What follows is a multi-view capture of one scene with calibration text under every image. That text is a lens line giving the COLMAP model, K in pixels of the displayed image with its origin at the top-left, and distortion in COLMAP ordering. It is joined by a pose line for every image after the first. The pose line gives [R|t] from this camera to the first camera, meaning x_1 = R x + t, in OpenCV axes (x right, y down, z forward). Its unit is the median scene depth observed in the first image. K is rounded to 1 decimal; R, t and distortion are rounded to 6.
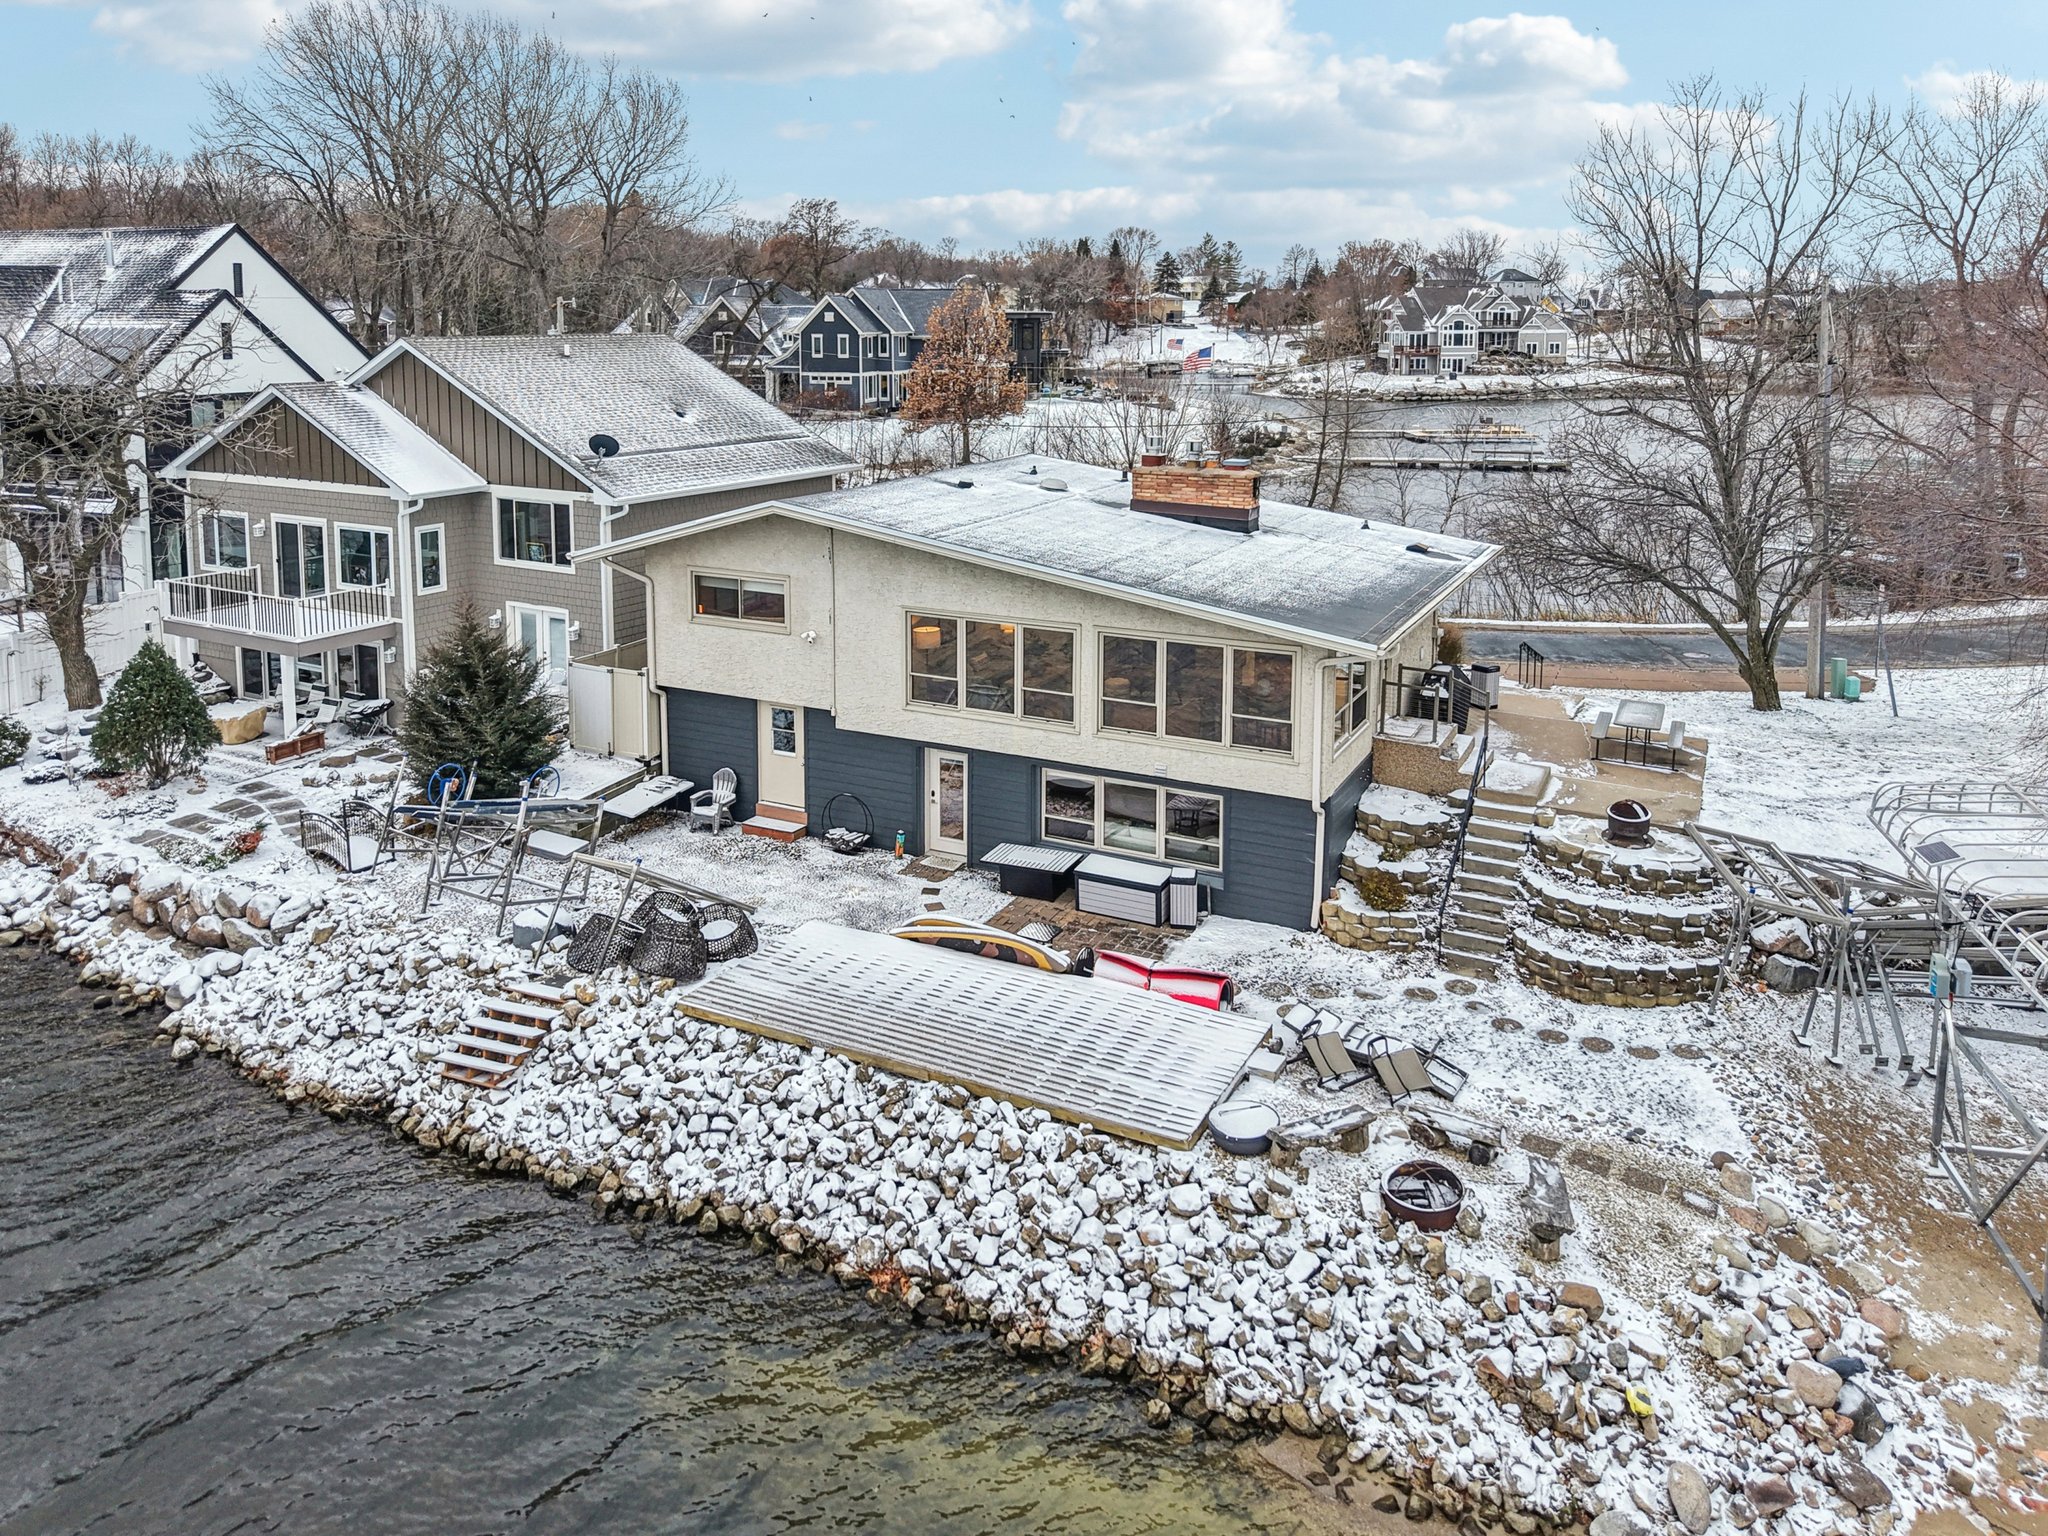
lens RADIAL K [[1425.2, 0, 1029.0], [0, 1425.2, 568.9], [0, 0, 1]] dist [-0.008976, 0.001420]
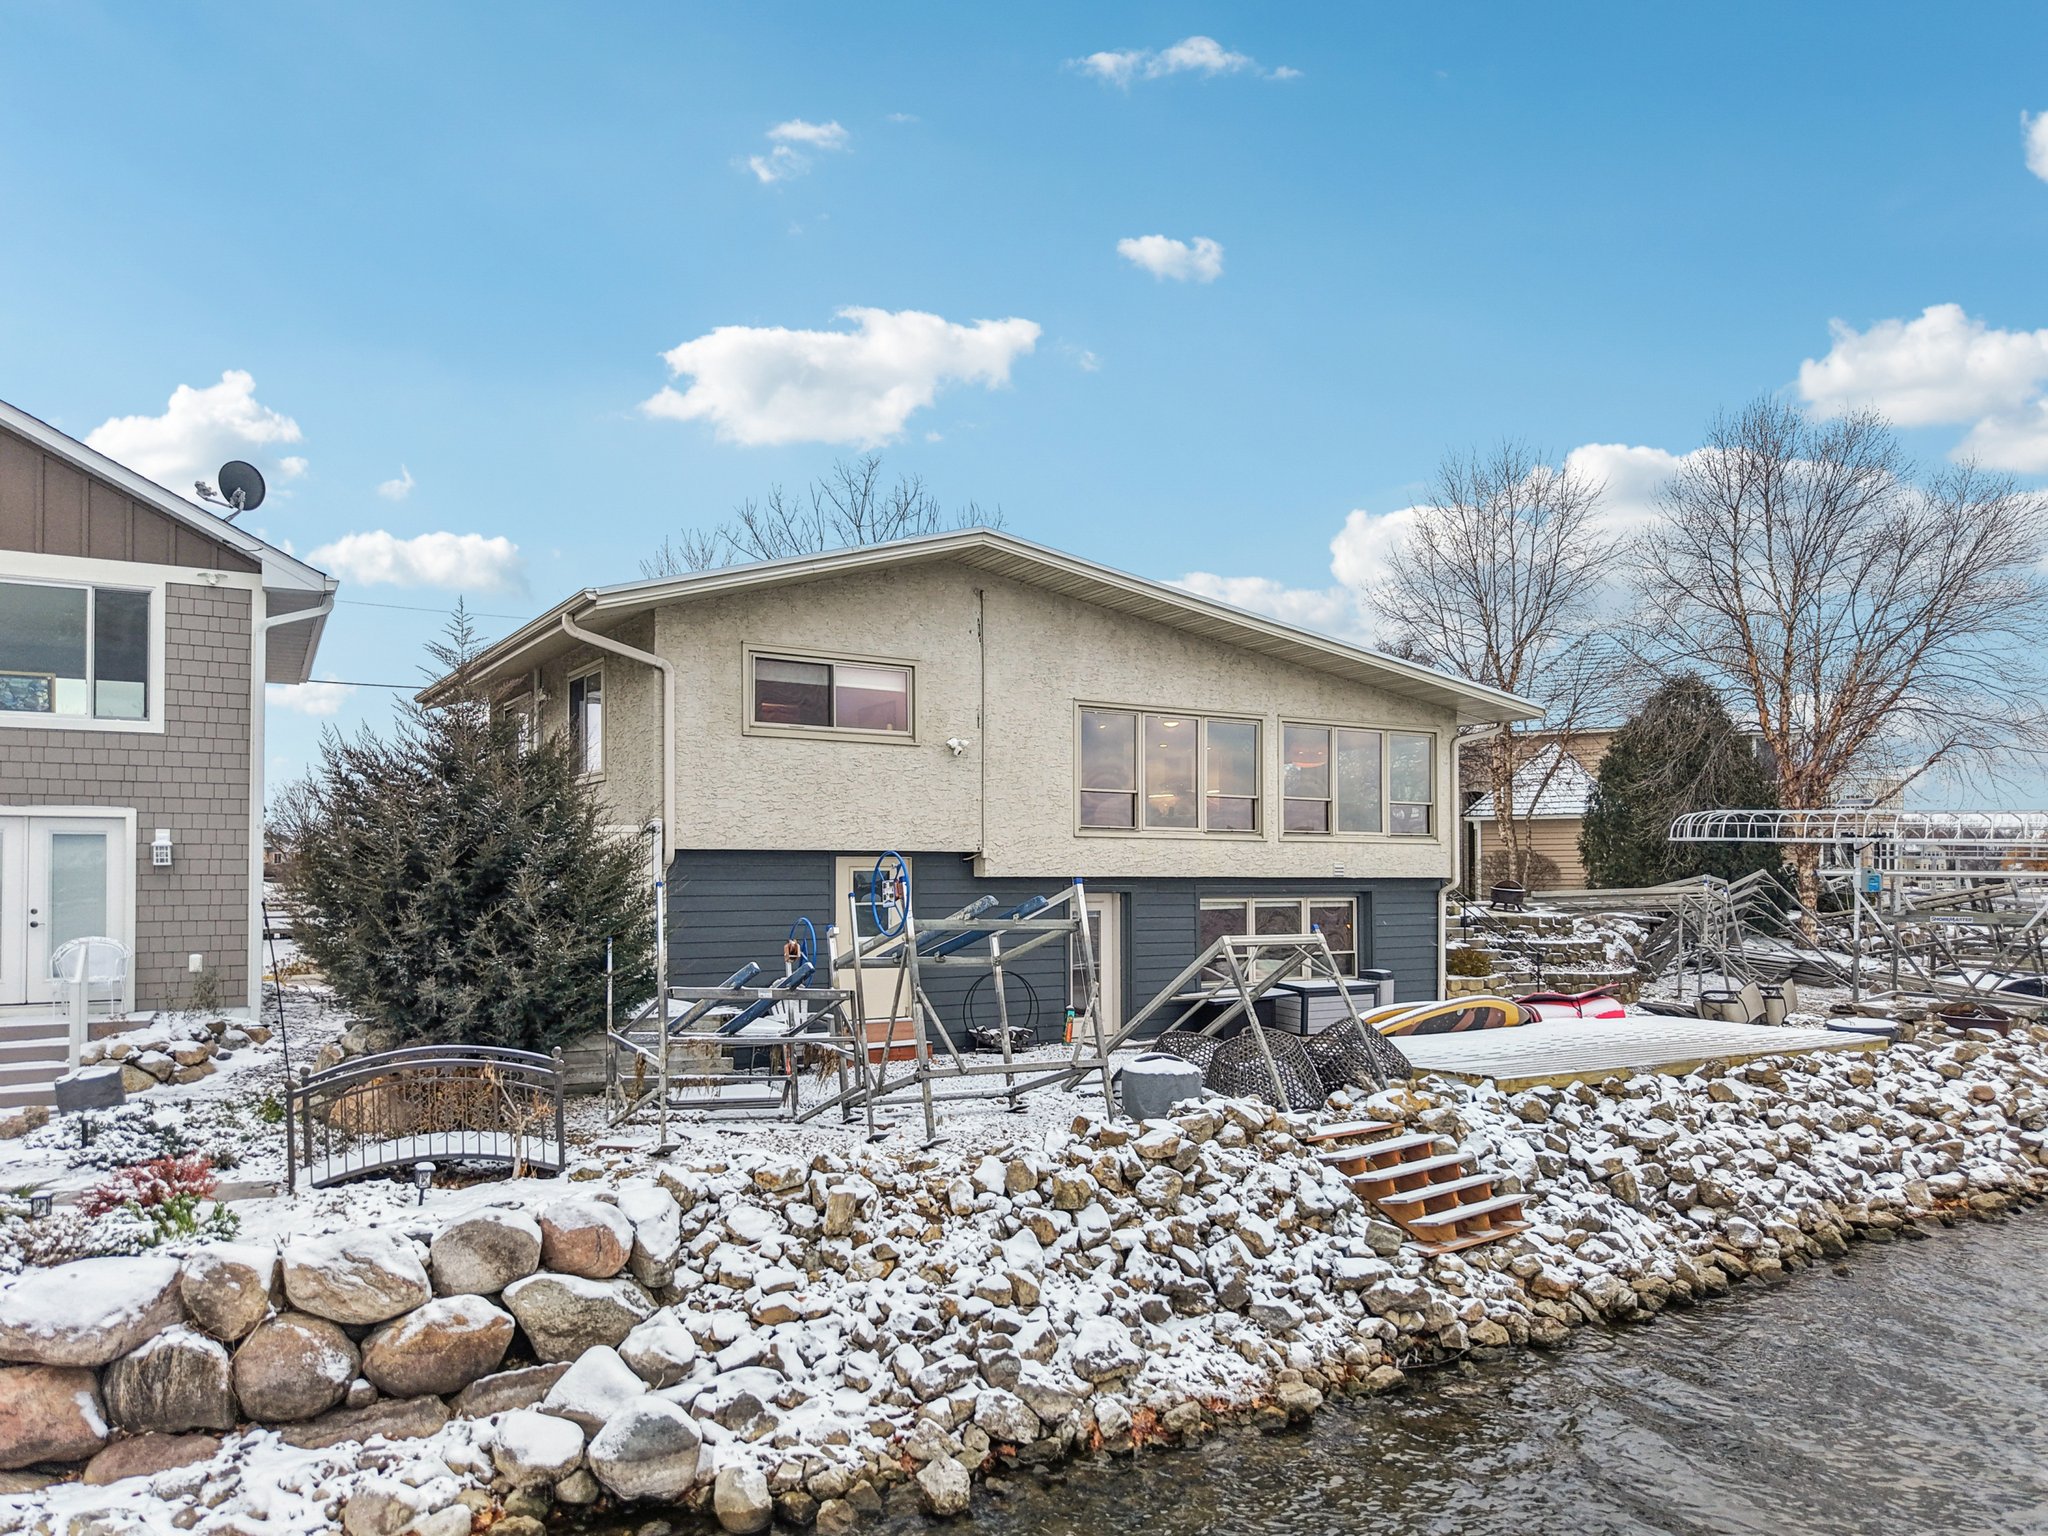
lens RADIAL K [[1420.7, 0, 1028.5], [0, 1420.7, 853.7], [0, 0, 1]] dist [0.000150, 0.005679]
pose [[0.514252, 0.011423, 0.857563, -0.820357], [0.144290, 0.984506, -0.099640, 0.194756], [-0.845414, 0.174978, 0.504636, 0.691992]]
